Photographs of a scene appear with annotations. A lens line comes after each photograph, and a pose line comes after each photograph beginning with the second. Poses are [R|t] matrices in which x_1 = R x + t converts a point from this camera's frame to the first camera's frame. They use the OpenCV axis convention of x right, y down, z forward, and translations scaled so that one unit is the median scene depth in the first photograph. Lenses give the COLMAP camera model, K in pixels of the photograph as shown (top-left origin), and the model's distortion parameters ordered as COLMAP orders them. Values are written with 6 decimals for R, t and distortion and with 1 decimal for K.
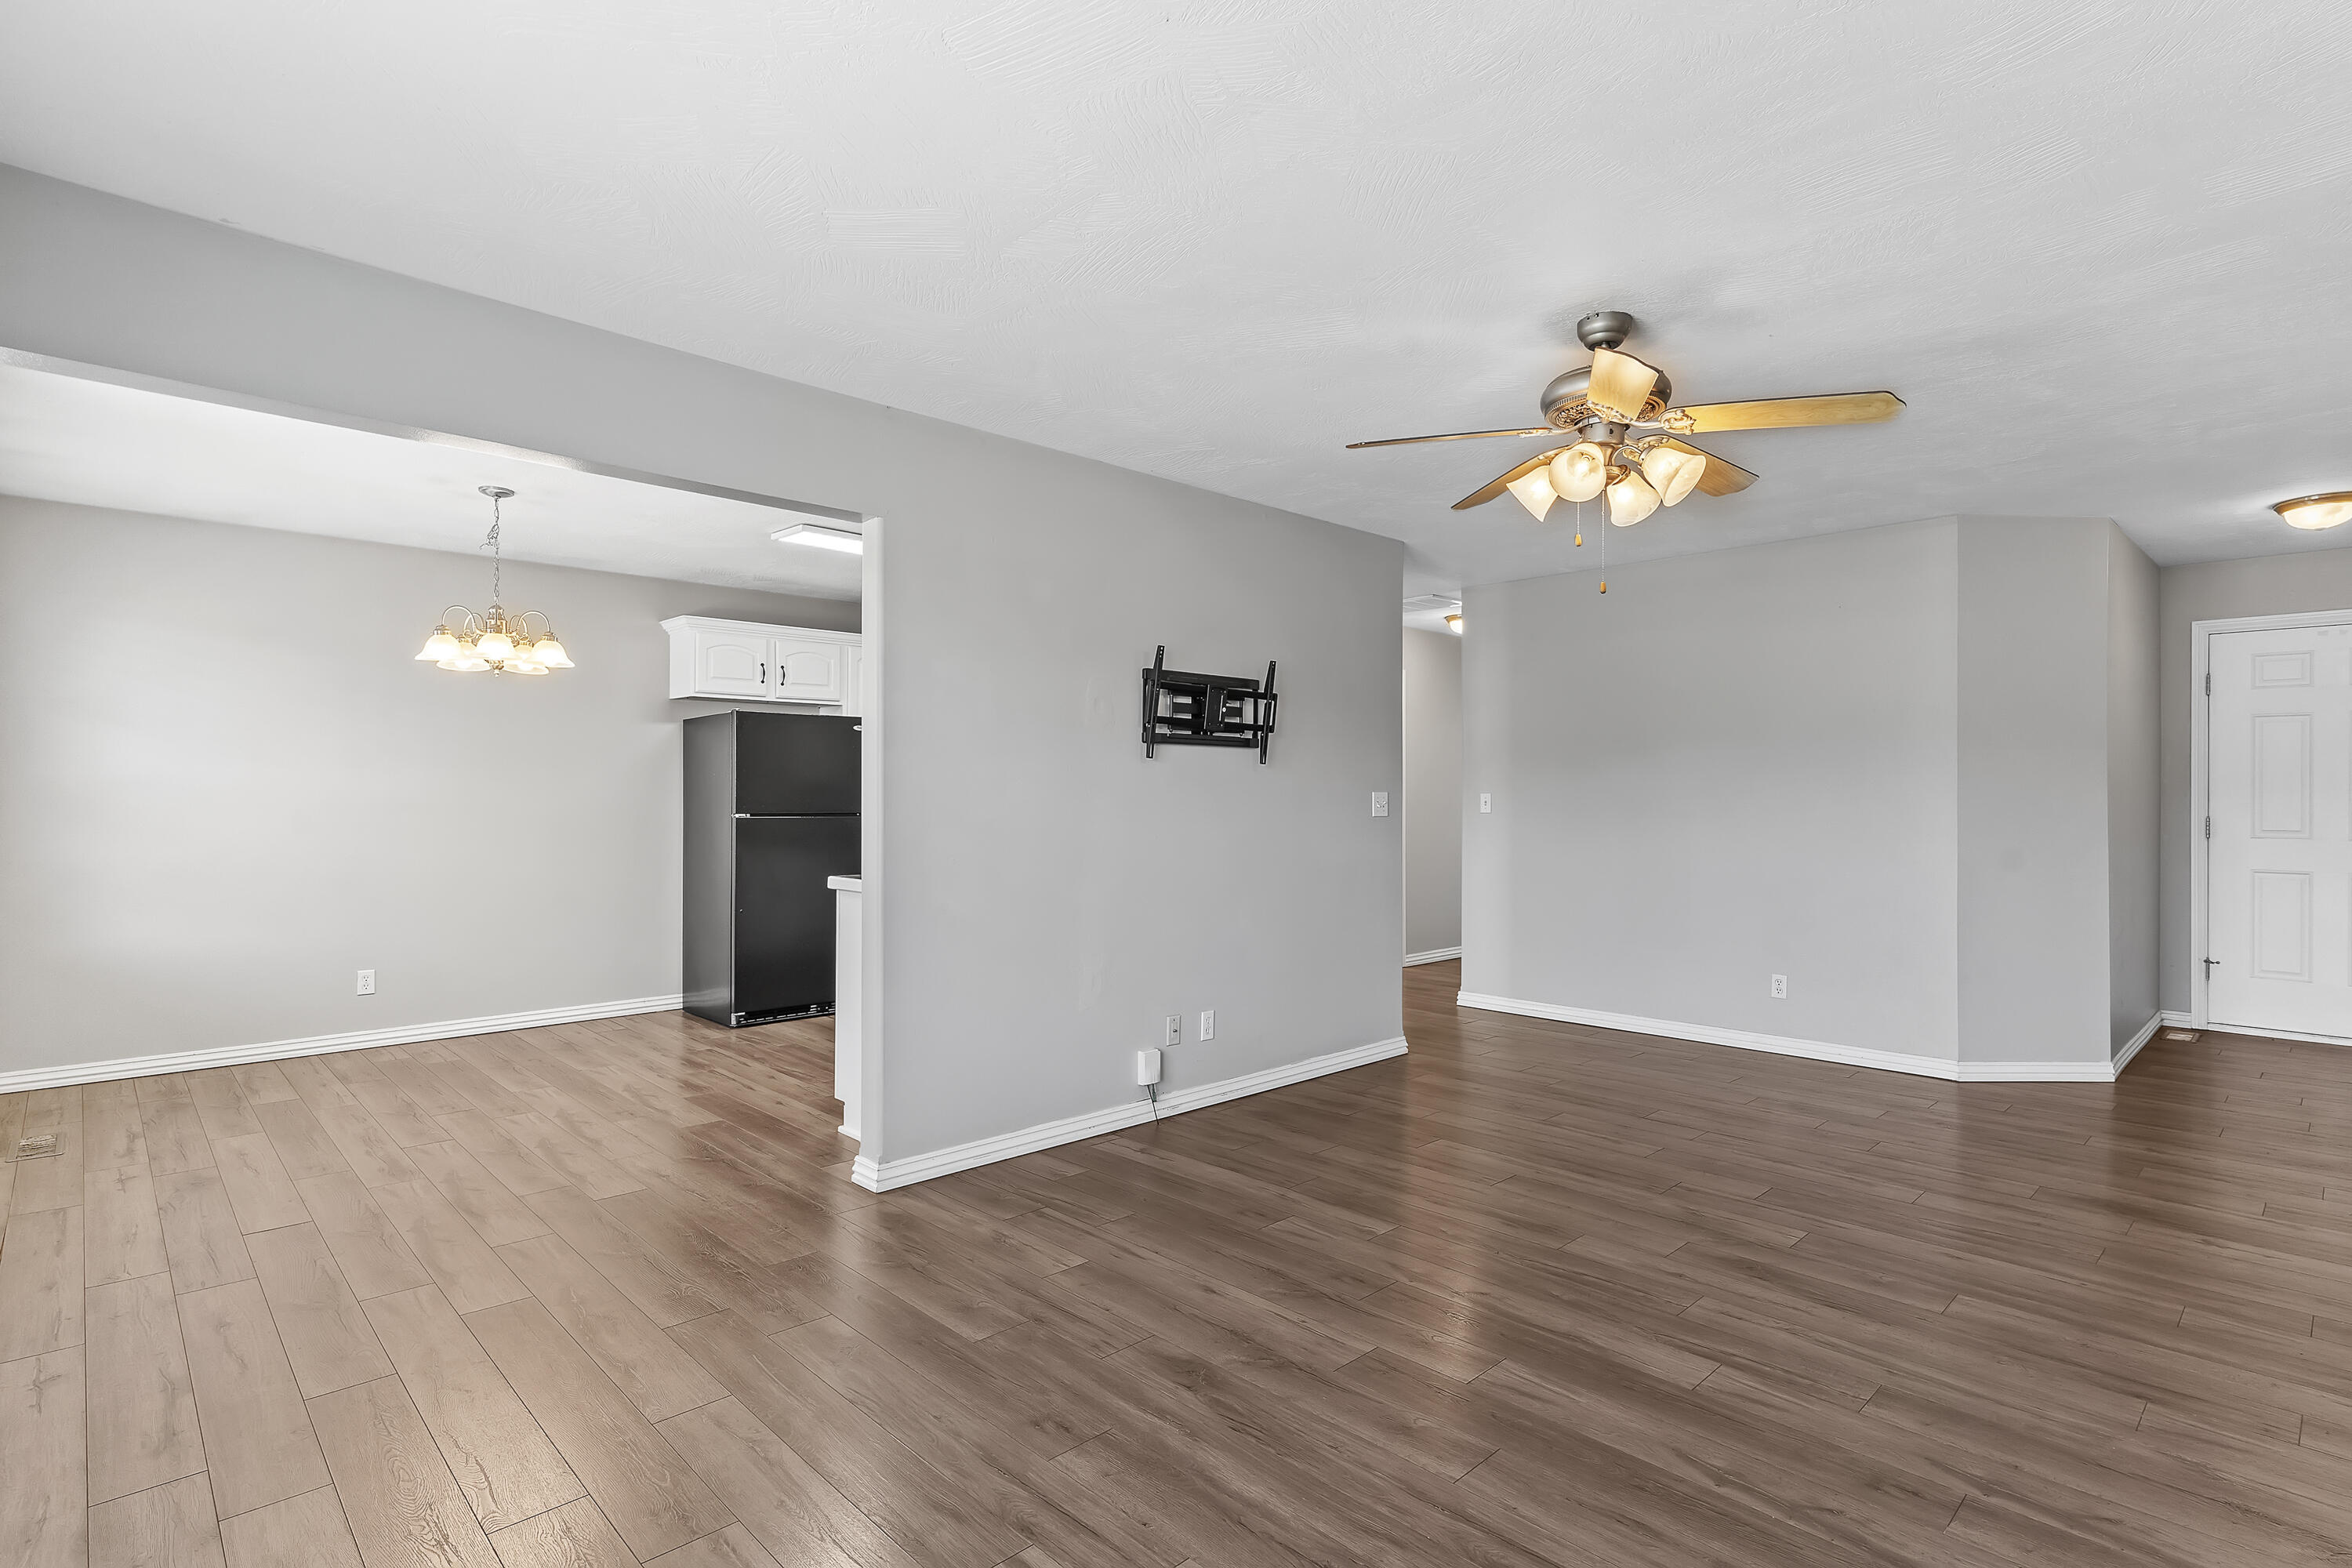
lens RADIAL K [[1139.8, 0, 1171.0], [0, 1139.8, 790.4], [0, 0, 1]] dist [-0.000454, -0.000310]
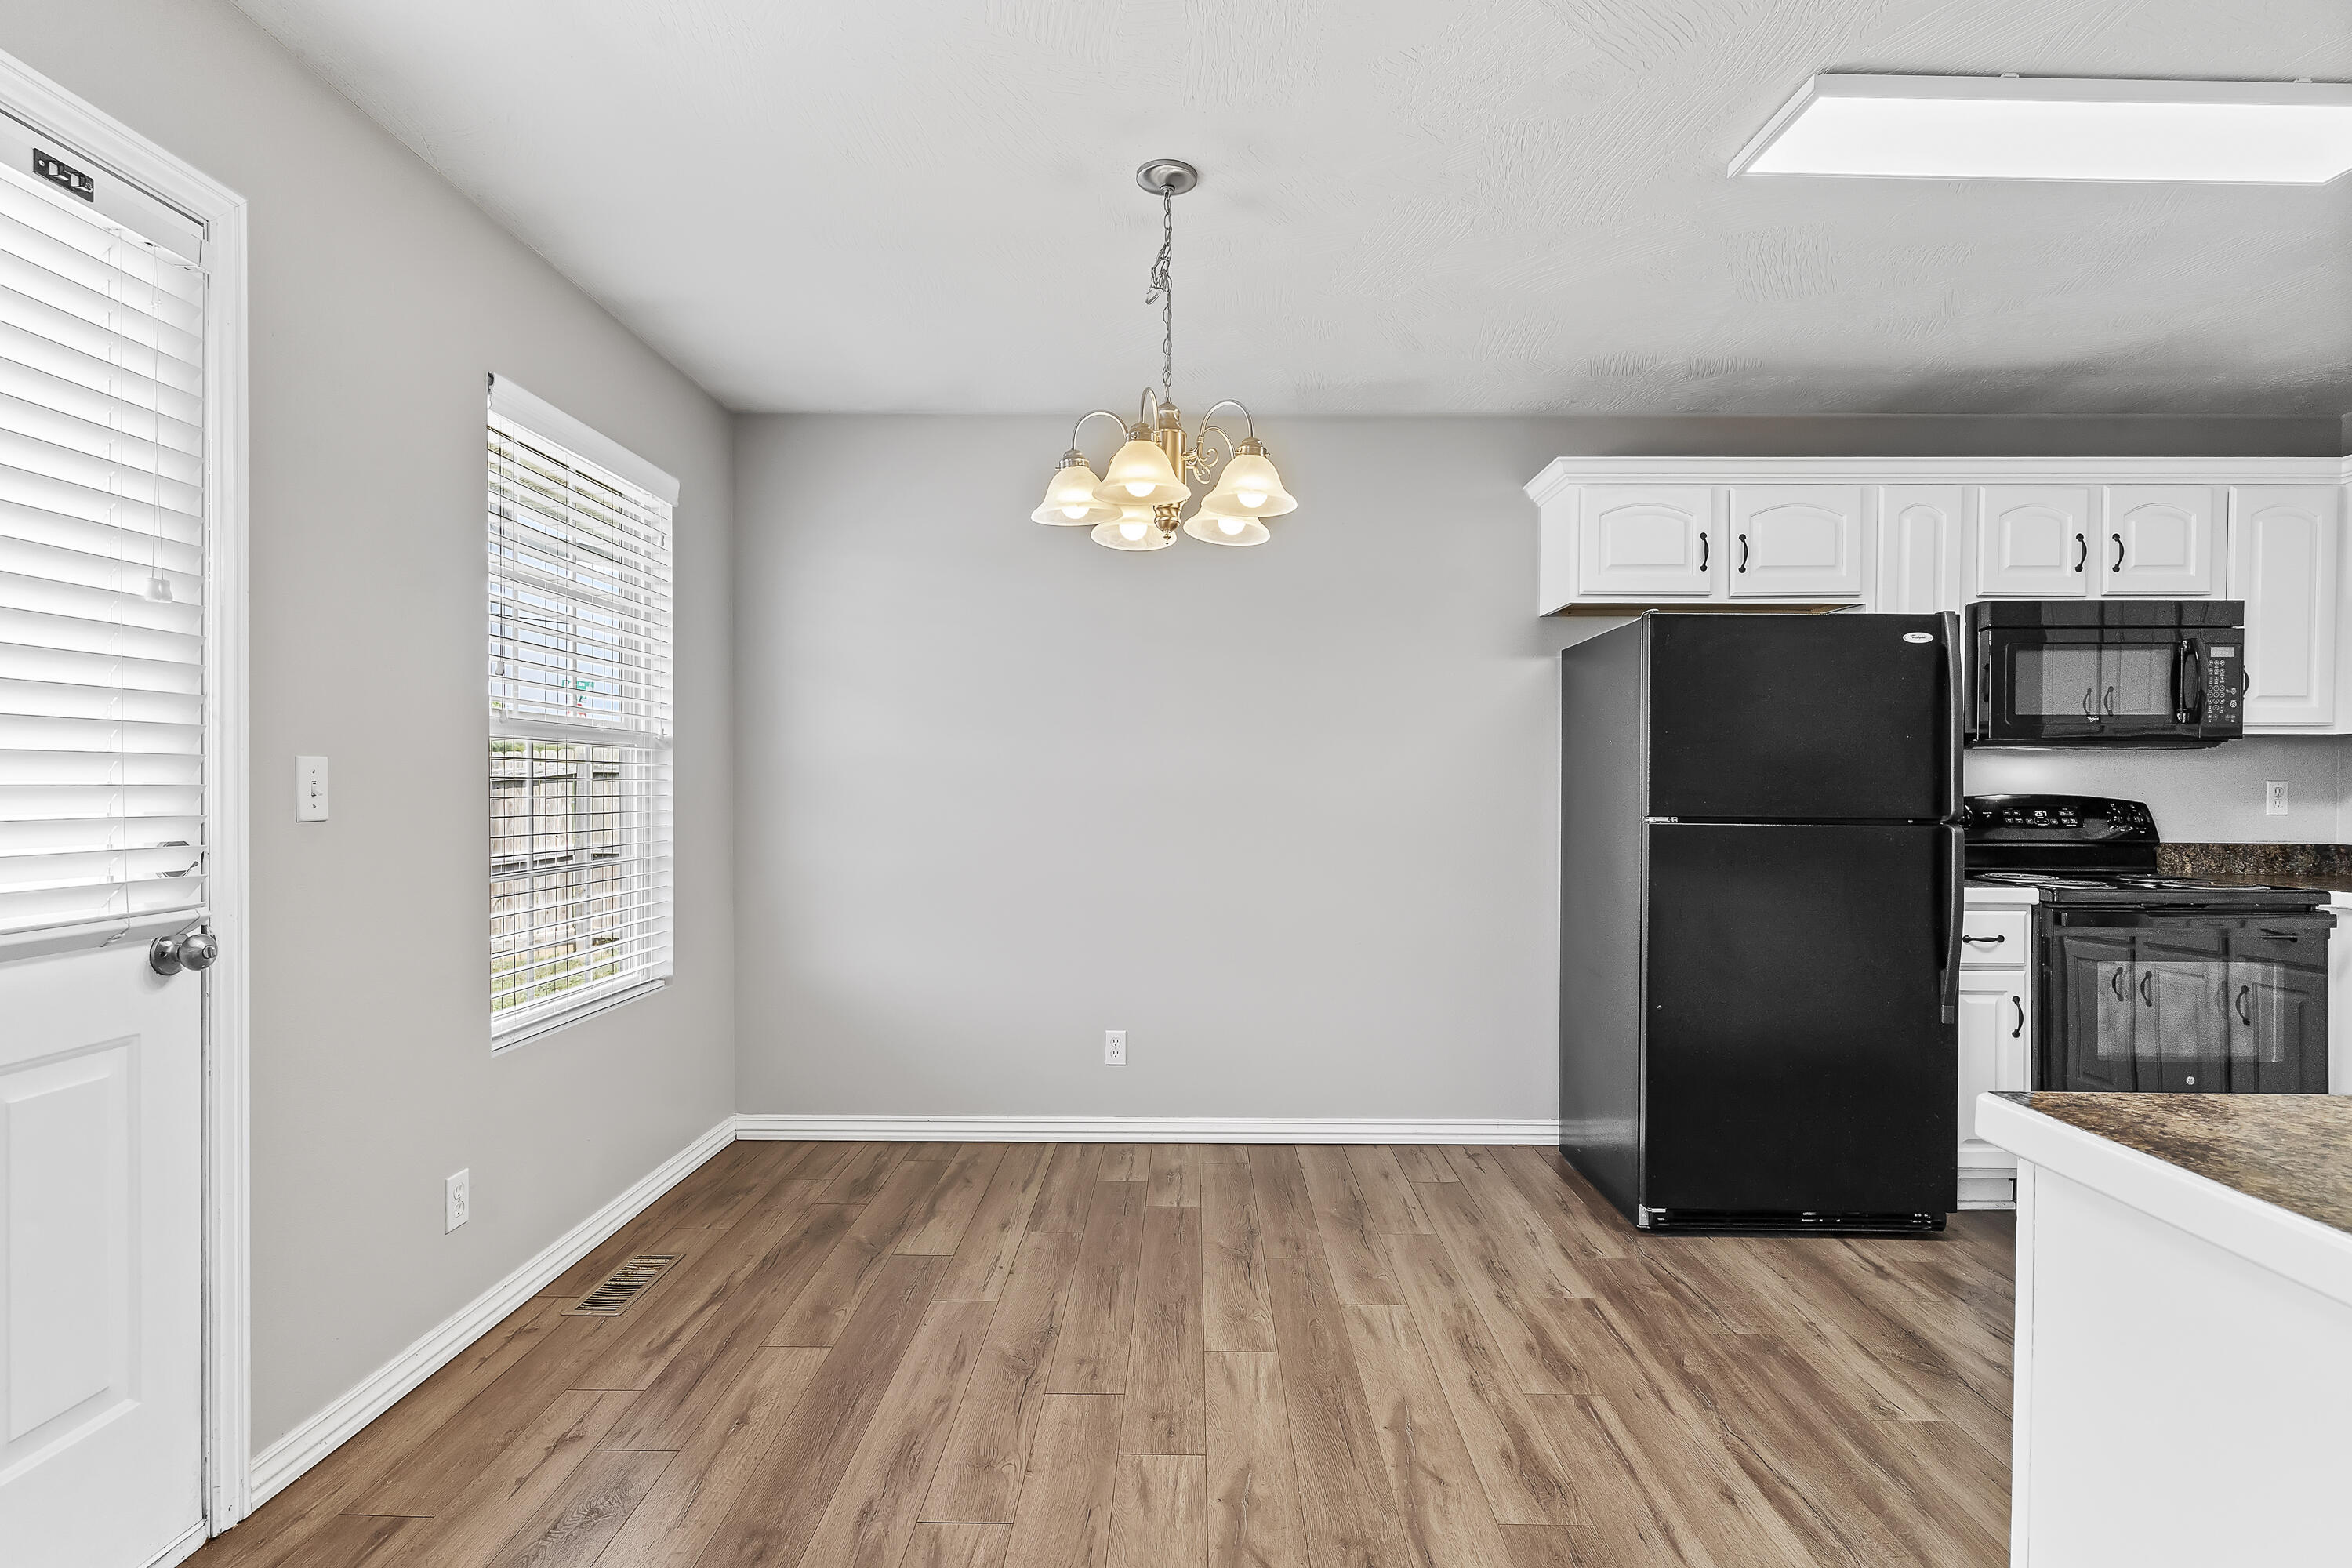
lens RADIAL K [[1139.8, 0, 1195.6], [0, 1139.8, 793.2], [0, 0, 1]] dist [-0.000454, -0.000310]
pose [[0.725580, 0.008048, -0.688091, -0.177420], [-0.000181, 0.999934, 0.011505, 0.004337], [0.688138, -0.008223, 0.725534, 0.488259]]
